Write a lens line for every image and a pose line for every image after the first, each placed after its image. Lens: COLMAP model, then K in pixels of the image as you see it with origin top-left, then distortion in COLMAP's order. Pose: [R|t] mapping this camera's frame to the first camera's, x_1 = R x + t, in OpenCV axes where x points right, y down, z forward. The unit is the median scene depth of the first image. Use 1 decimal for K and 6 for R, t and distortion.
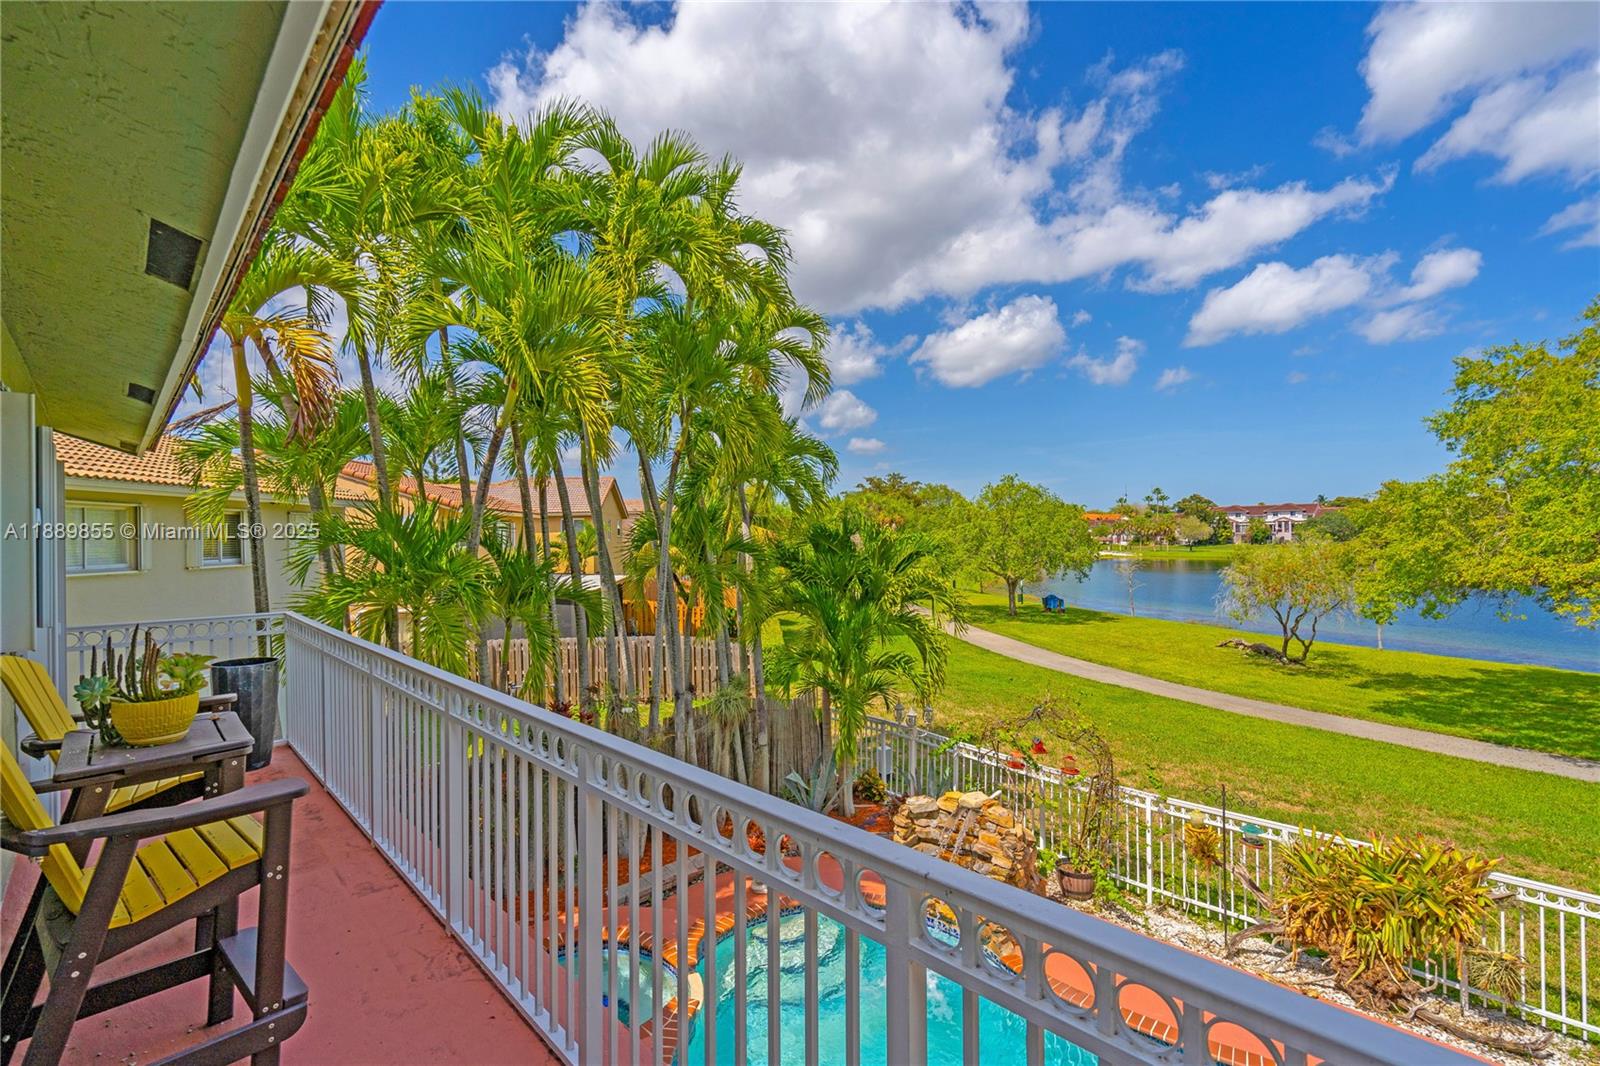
lens RADIAL K [[717.8, 0, 789.7], [0, 717.8, 532.0], [0, 0, 1]] dist [-0.001930, 0.000261]
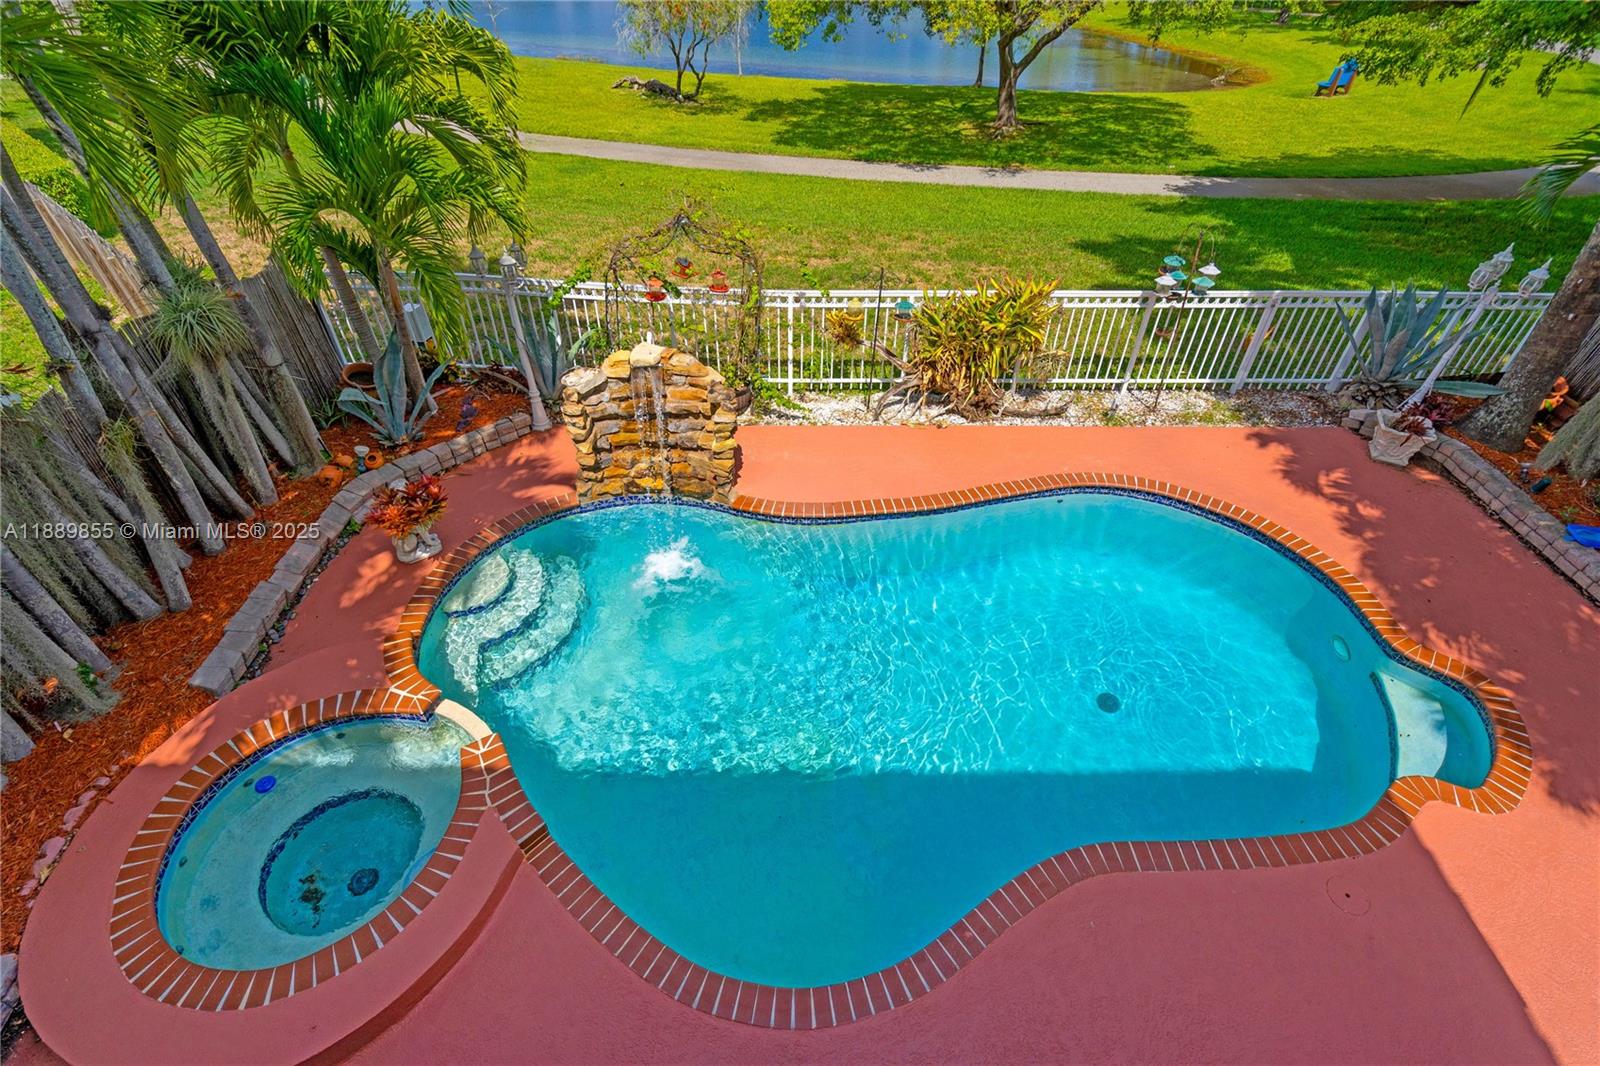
lens RADIAL K [[717.8, 0, 789.7], [0, 717.8, 532.0], [0, 0, 1]] dist [-0.001930, 0.000261]
pose [[0.693231, -0.450950, 0.562205, -0.177857], [-0.019064, 0.768319, 0.639783, -0.000012], [-0.720463, -0.454235, 0.524026, 0.349589]]
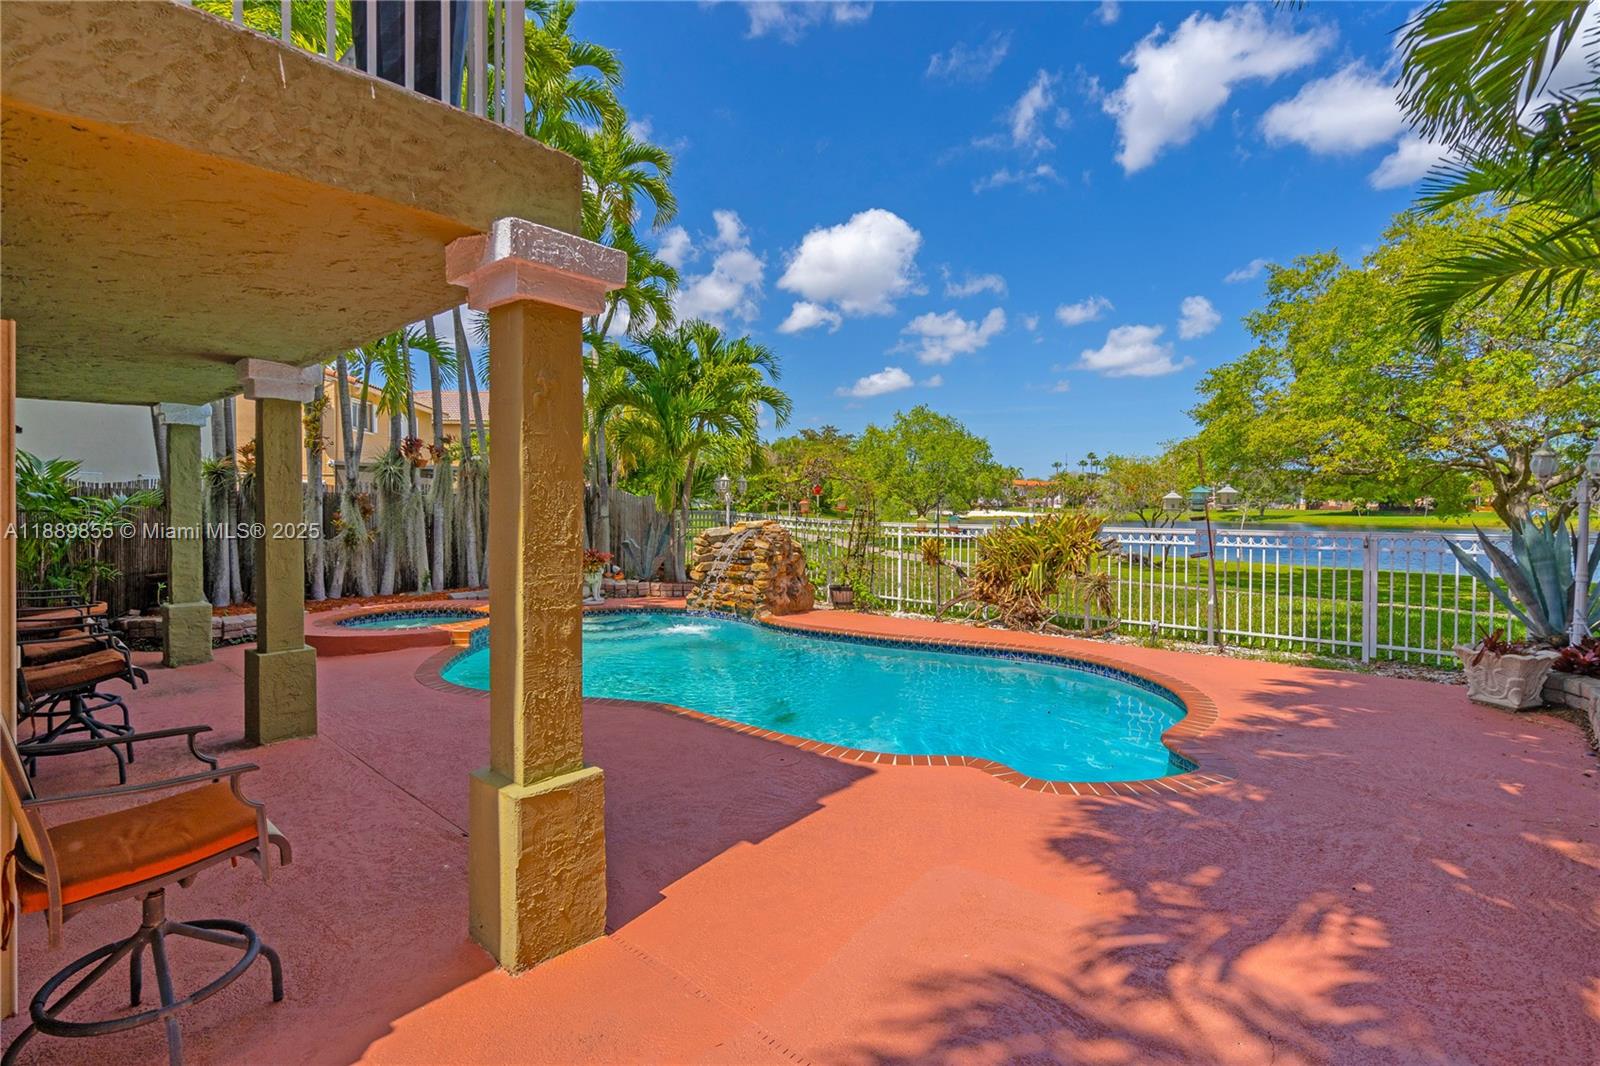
lens RADIAL K [[735.8, 0, 778.7], [0, 735.8, 497.8], [0, 0, 1]] dist [-0.000008, 0.000059]
pose [[0.996934, 0.018896, 0.075934, 0.188777], [-0.019991, 0.999706, 0.013695, 0.302218], [-0.075653, -0.015171, 0.997019, -0.251475]]
